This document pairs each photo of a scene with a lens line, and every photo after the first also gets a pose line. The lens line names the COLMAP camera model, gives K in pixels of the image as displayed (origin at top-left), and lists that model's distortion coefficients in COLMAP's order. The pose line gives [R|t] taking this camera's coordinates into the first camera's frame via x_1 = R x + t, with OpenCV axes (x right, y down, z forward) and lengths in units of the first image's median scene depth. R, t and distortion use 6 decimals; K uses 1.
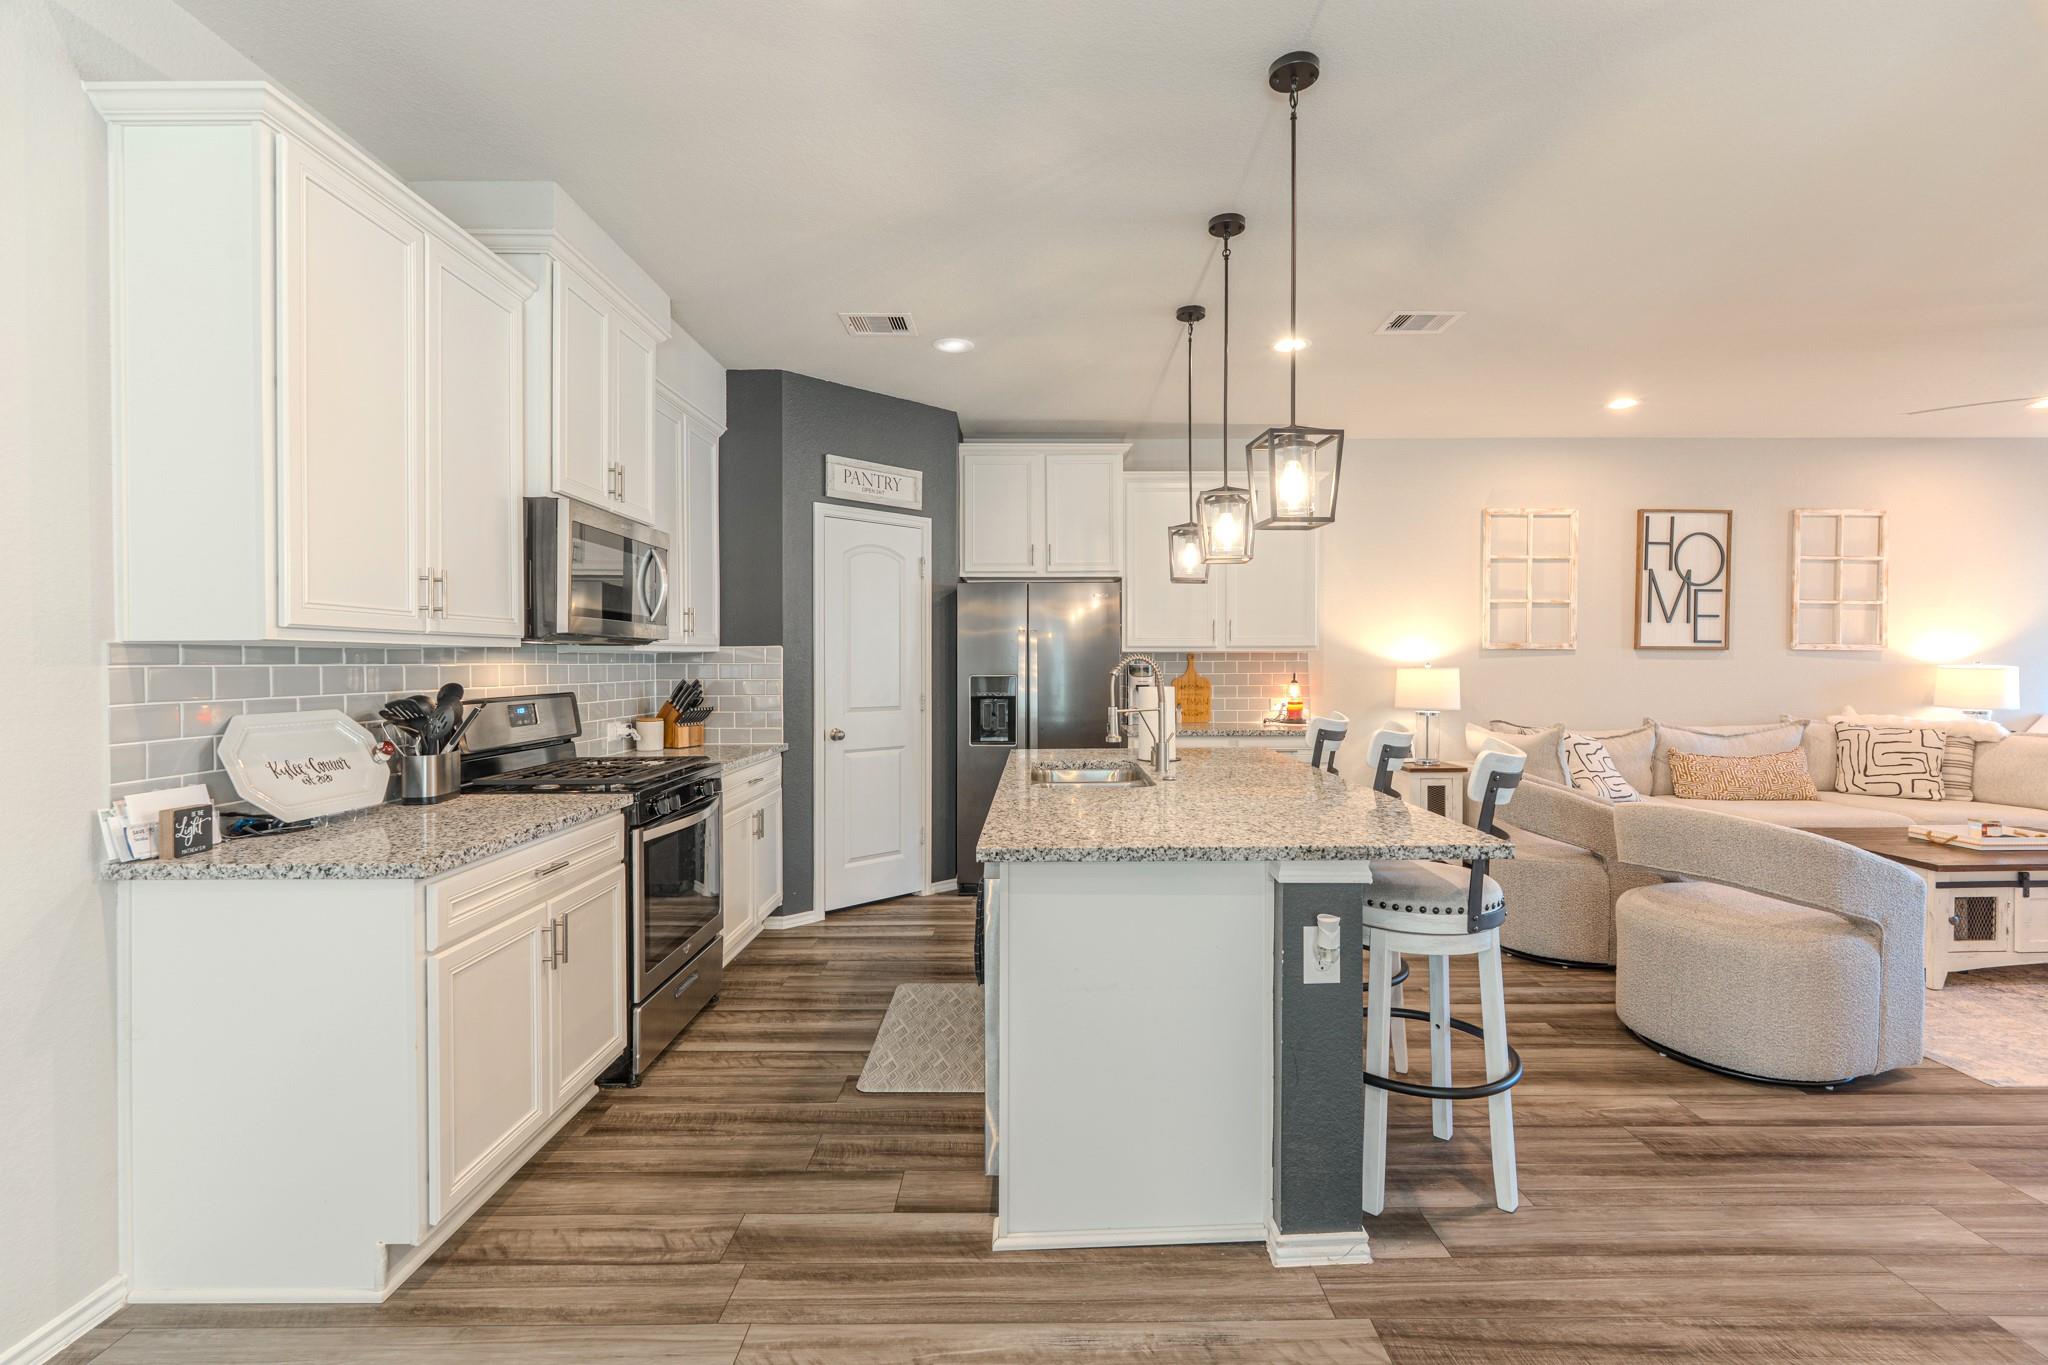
lens RADIAL K [[903.1, 0, 1036.3], [0, 903.1, 672.9], [0, 0, 1]] dist [-0.006417, 0.001348]
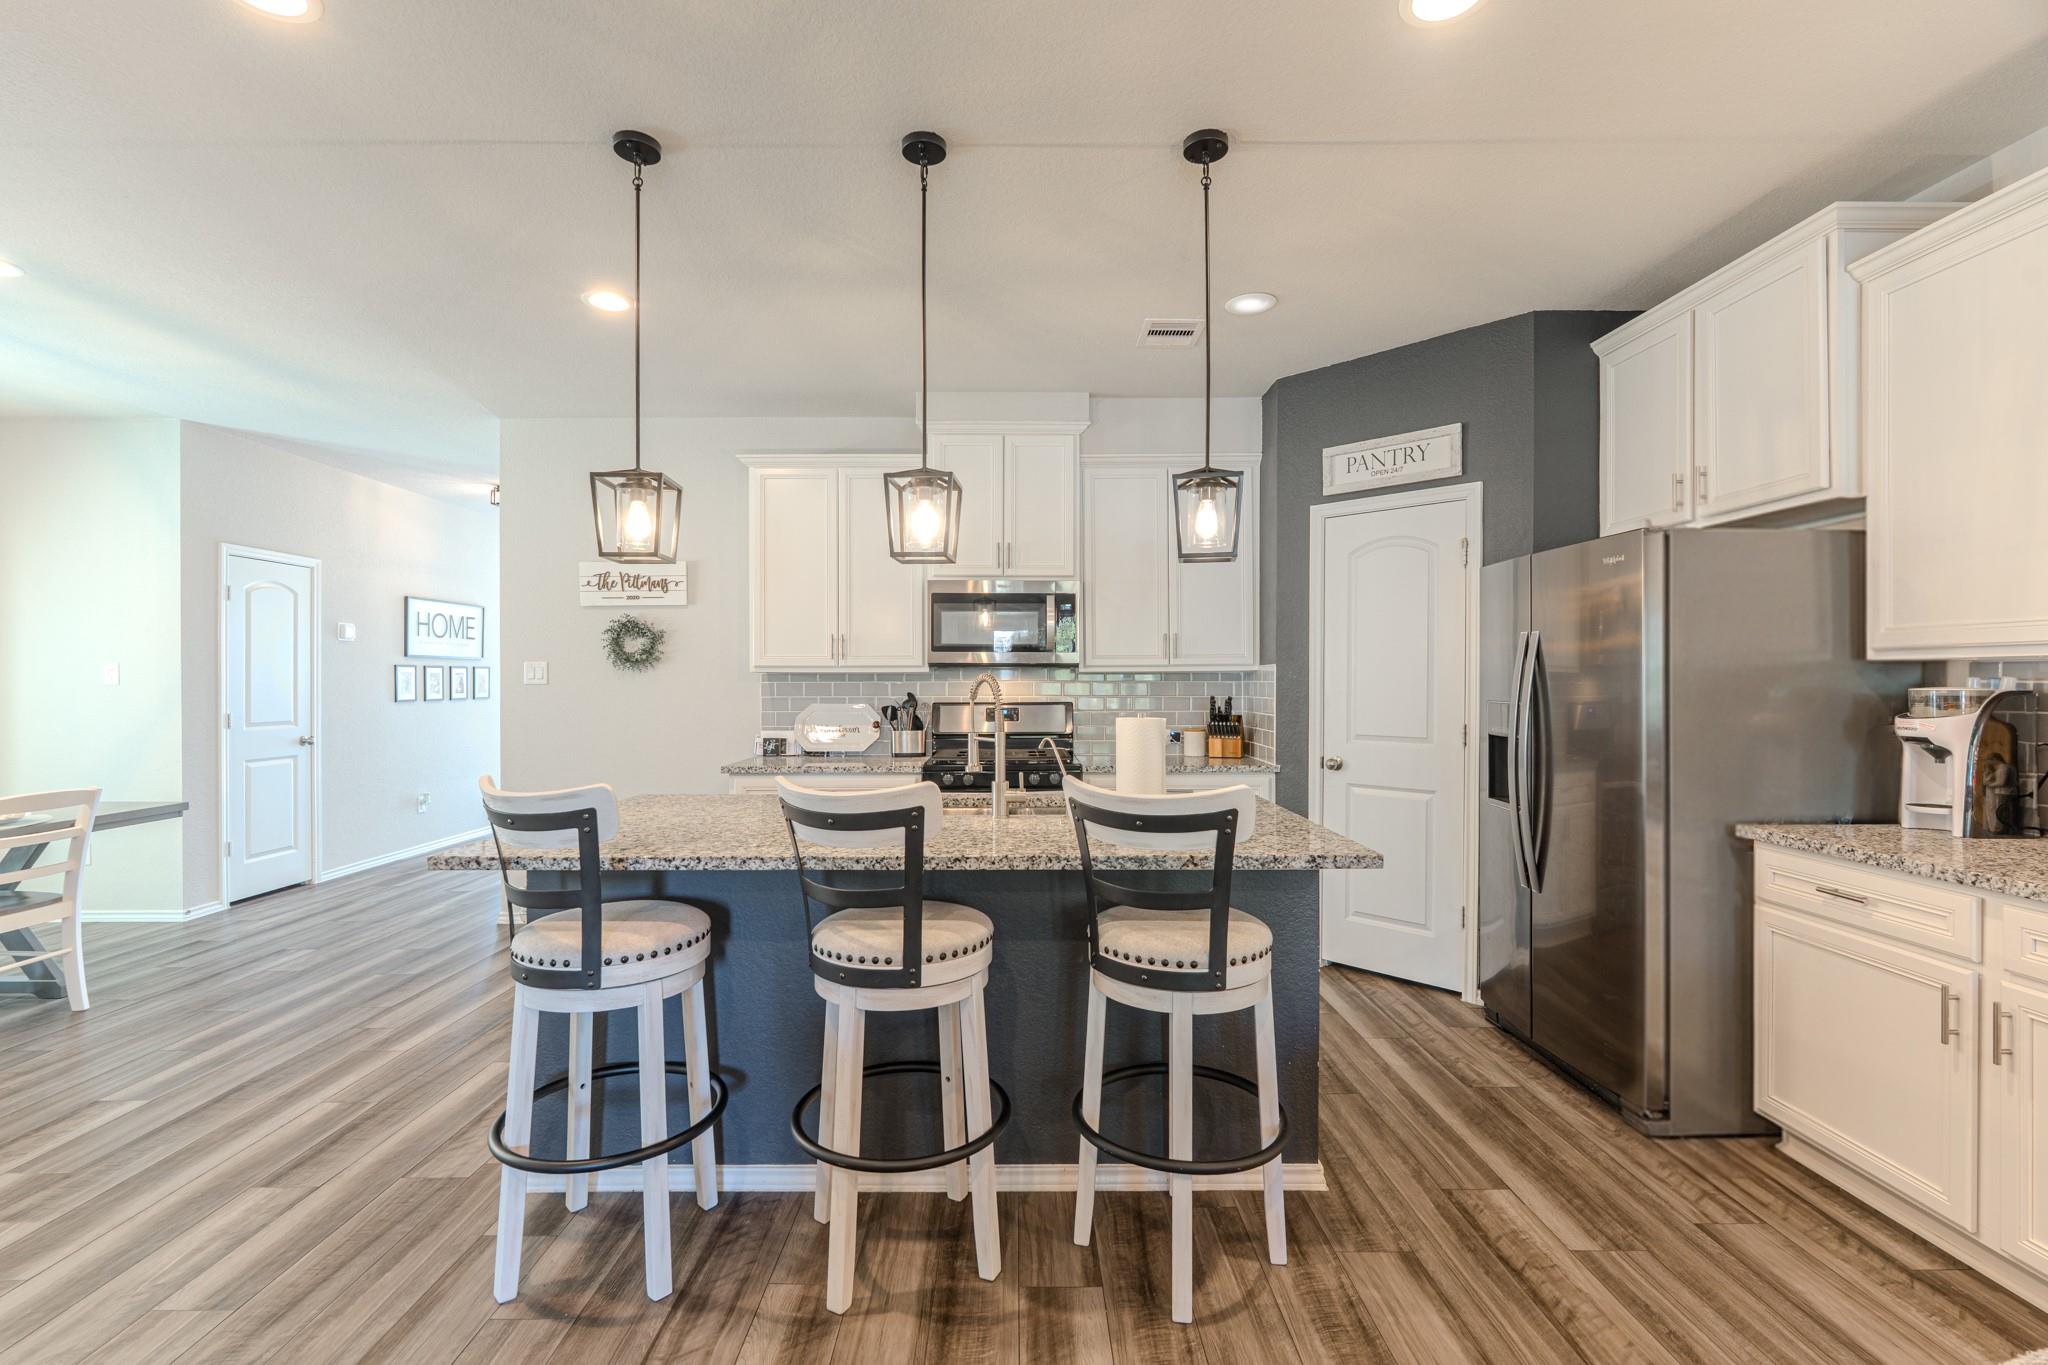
lens RADIAL K [[903.1, 0, 1022.1], [0, 903.1, 678.8], [0, 0, 1]] dist [-0.006417, 0.001348]
pose [[0.004229, 0.001246, -0.999990, 0.606518], [-0.010790, 0.999941, 0.001201, -0.011061], [0.999933, 0.010785, 0.004242, 0.642959]]
